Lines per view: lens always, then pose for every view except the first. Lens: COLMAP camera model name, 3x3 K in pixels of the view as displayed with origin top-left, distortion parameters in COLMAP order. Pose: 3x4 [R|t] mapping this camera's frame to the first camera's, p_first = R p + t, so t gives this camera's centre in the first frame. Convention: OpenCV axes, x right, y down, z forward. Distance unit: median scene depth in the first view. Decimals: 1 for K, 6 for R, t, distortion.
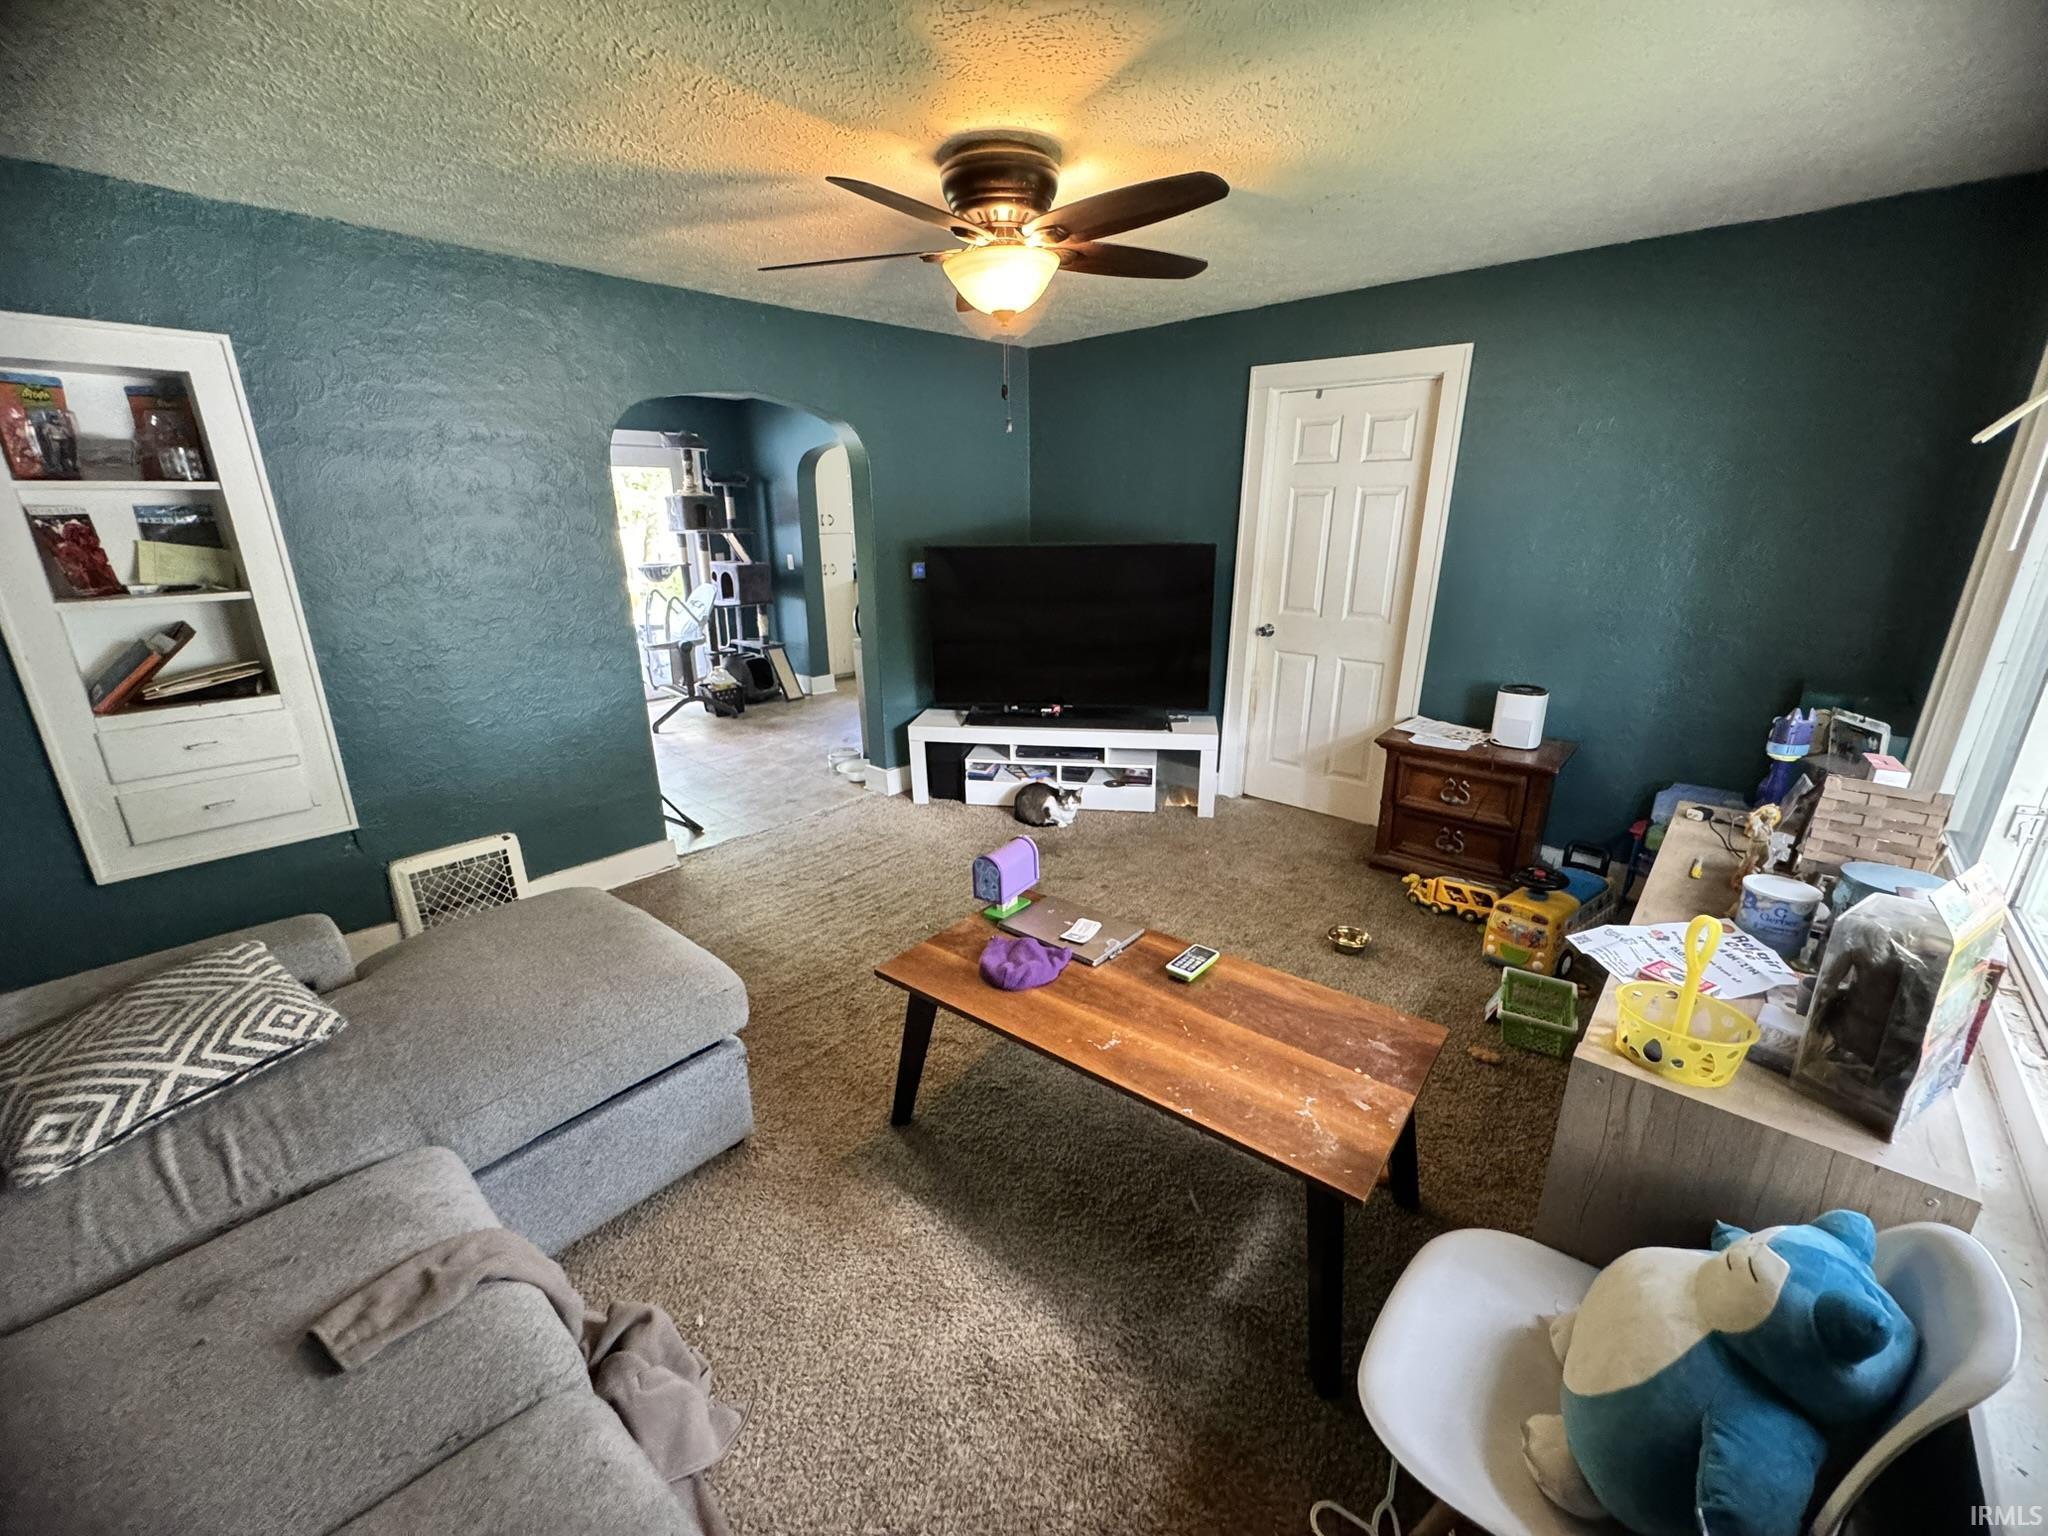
lens RADIAL K [[818.7, 0, 1024.0], [0, 818.7, 768.0], [0, 0, 1]] dist [-0.001930, -0.000050]
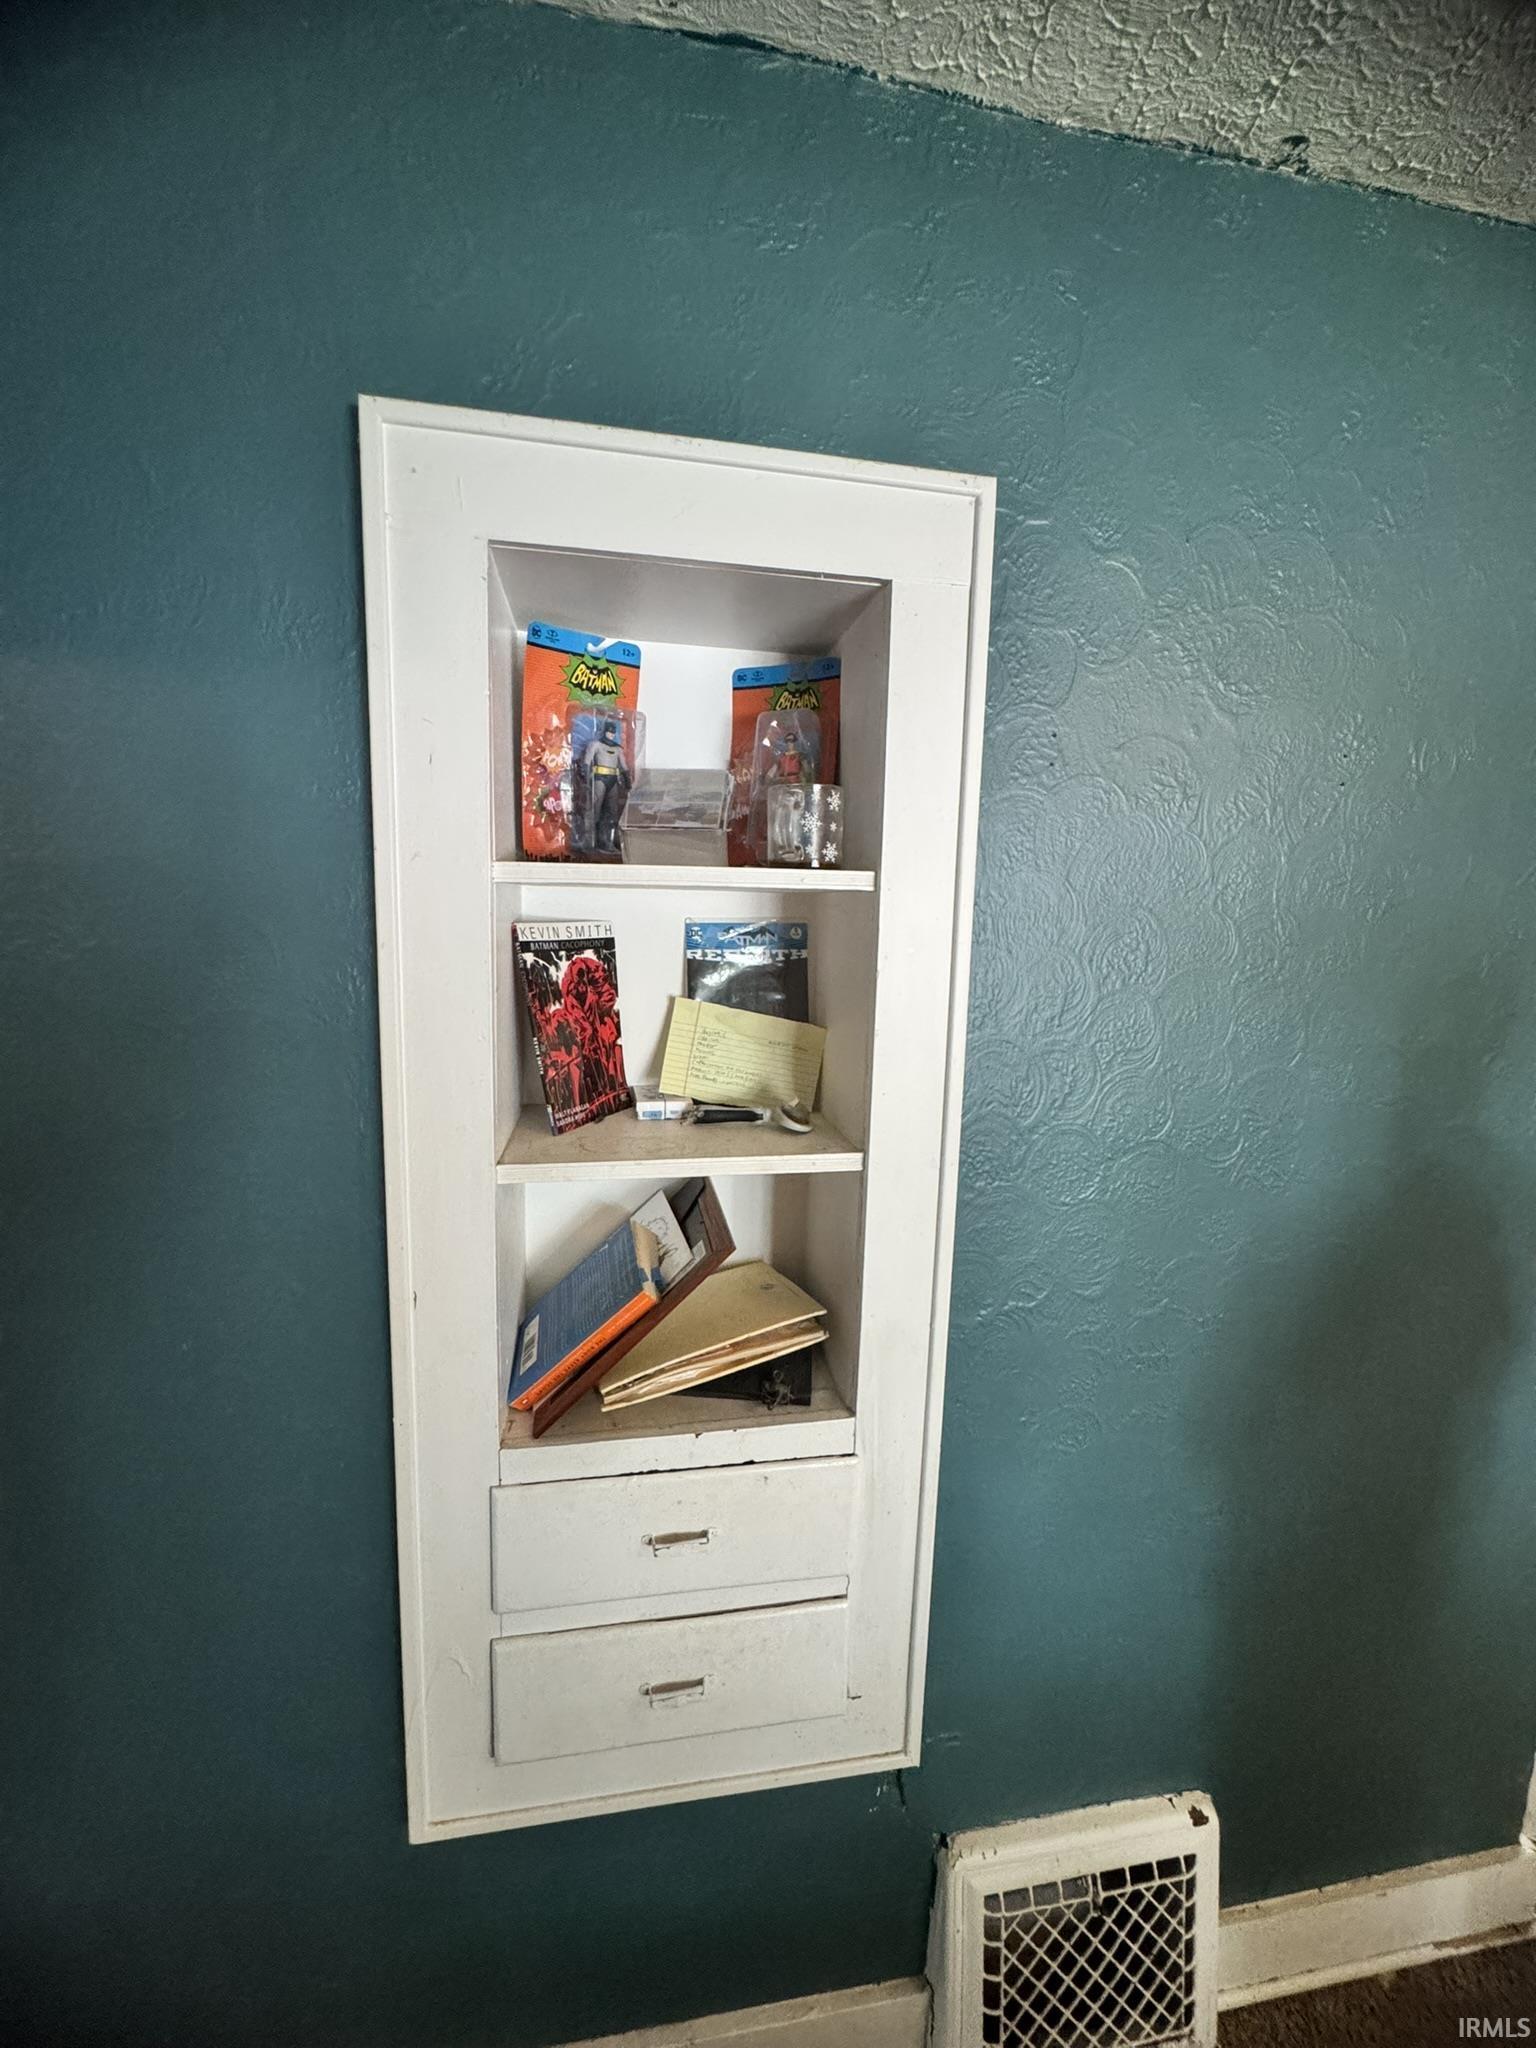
lens RADIAL K [[818.7, 0, 768.0], [0, 818.7, 1024.0], [0, 0, 1]] dist [-0.001930, -0.000050]
pose [[0.790806, 0.105077, -0.602980, -0.800404], [-0.213593, 0.970598, -0.110986, -0.233377], [0.573589, 0.216560, 0.789999, 0.700946]]
